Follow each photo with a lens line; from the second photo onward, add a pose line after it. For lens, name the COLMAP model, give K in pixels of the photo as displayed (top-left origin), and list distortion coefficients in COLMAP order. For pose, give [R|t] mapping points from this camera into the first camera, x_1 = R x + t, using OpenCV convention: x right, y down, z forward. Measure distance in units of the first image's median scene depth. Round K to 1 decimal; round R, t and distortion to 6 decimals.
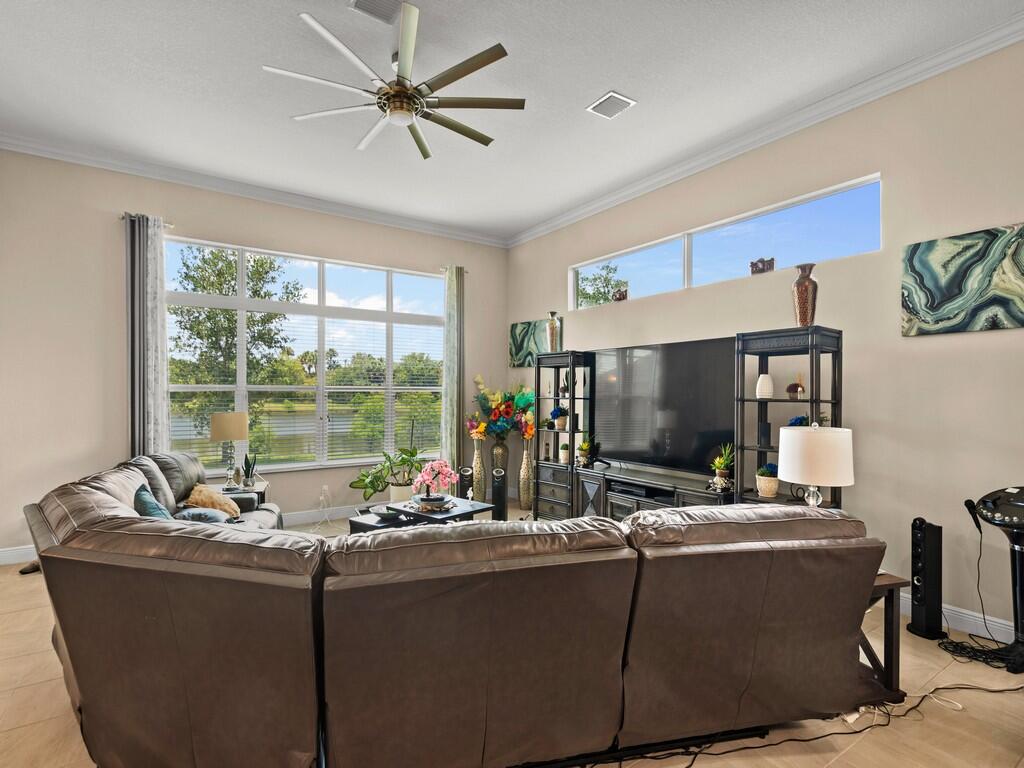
lens RADIAL K [[508.4, 0, 490.2], [0, 508.4, 397.1], [0, 0, 1]] dist [0.000478, -0.001469]
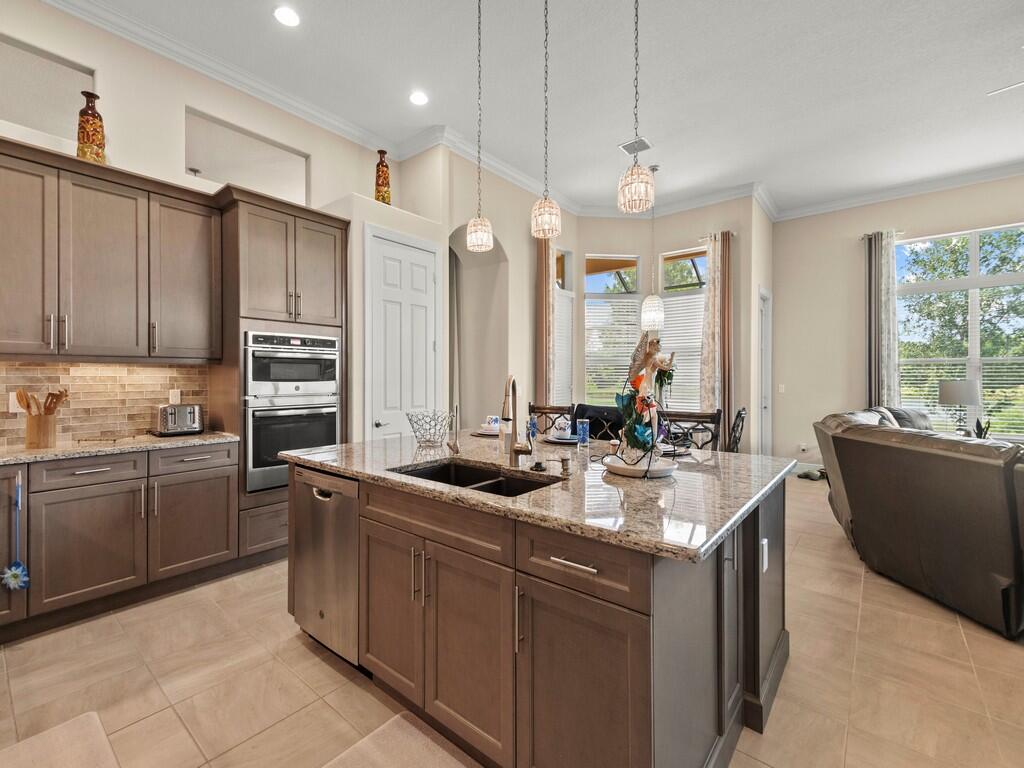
lens RADIAL K [[454.0, 0, 511.0], [0, 454.0, 378.8], [0, 0, 1]] dist [0.000974, -0.000038]
pose [[0.299423, -0.000798, -0.954120, 0.188072], [-0.002868, 0.999994, -0.001736, 0.035449], [0.954116, 0.003257, 0.299419, -0.312256]]
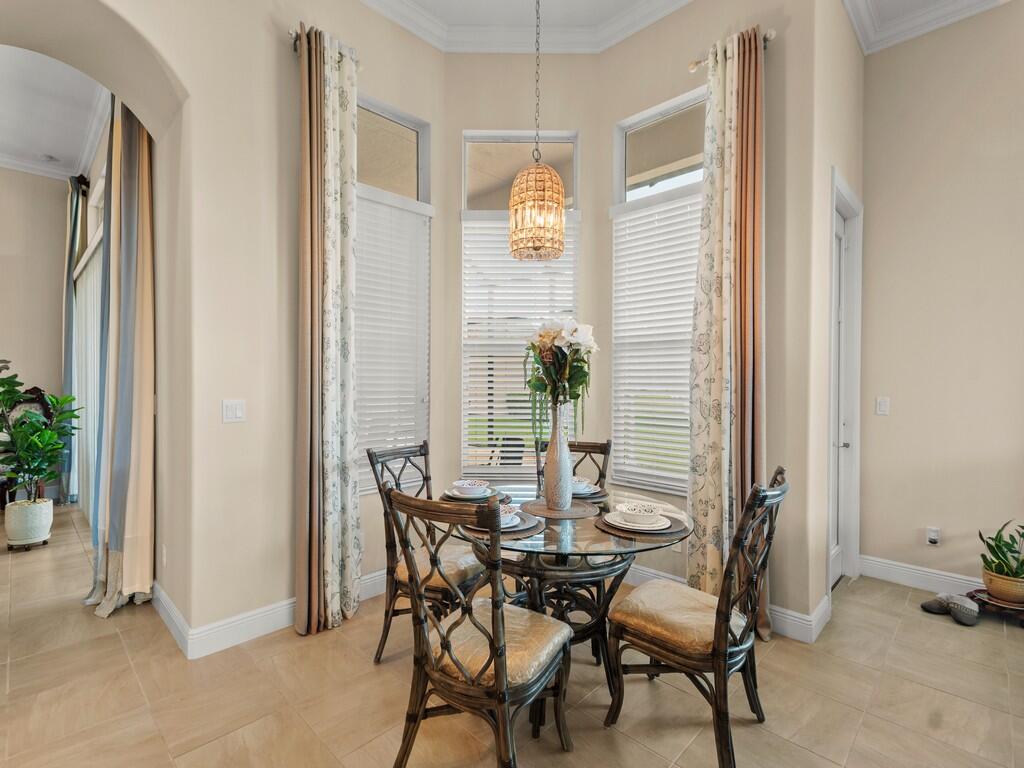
lens RADIAL K [[493.1, 0, 512.0], [0, 493.1, 384.0], [0, 0, 1]] dist [0.000346, -0.000536]
pose [[0.218781, 0.000363, -0.975774, -0.370360], [-0.008245, 0.999965, -0.001477, 0.034371], [0.975739, 0.008369, 0.218776, 0.277316]]
